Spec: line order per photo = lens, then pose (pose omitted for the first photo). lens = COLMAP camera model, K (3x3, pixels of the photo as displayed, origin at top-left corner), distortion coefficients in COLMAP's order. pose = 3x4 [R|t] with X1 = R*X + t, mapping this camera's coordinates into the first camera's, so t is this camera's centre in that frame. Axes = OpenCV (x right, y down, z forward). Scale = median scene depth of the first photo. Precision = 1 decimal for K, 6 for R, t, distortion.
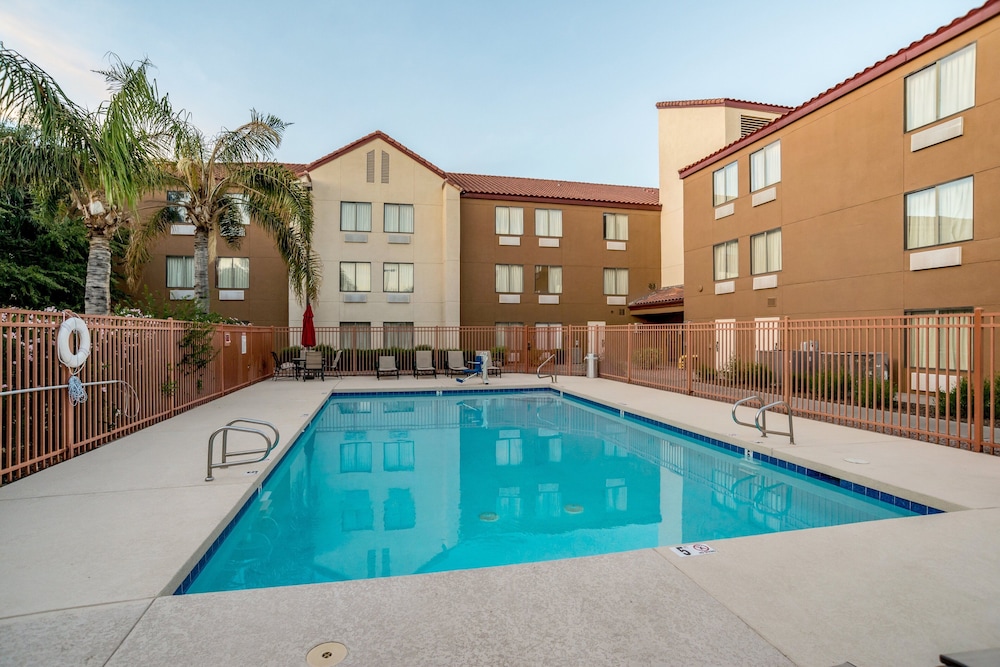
lens RADIAL K [[514.9, 0, 500.0], [0, 514.9, 333.5], [0, 0, 1]] dist [-0.090397, 0.053312]
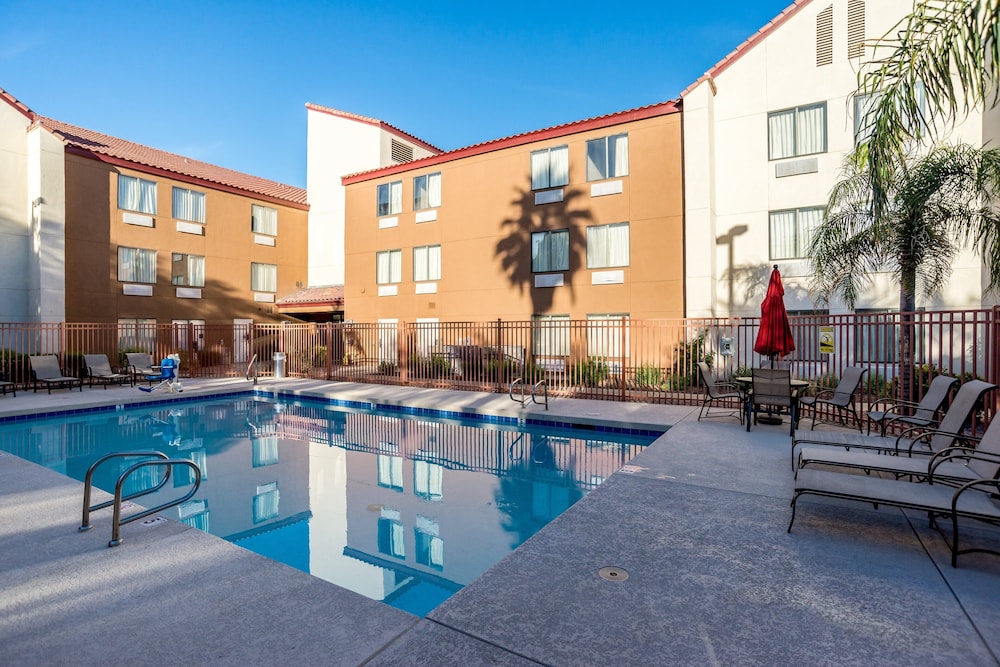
lens RADIAL K [[514.9, 0, 500.0], [0, 514.9, 333.5], [0, 0, 1]] dist [-0.090397, 0.053312]
pose [[0.680460, -0.003809, 0.732775, -0.222890], [0.001222, 0.999991, 0.004064, -0.000175], [-0.732784, -0.001870, 0.680458, 0.044923]]
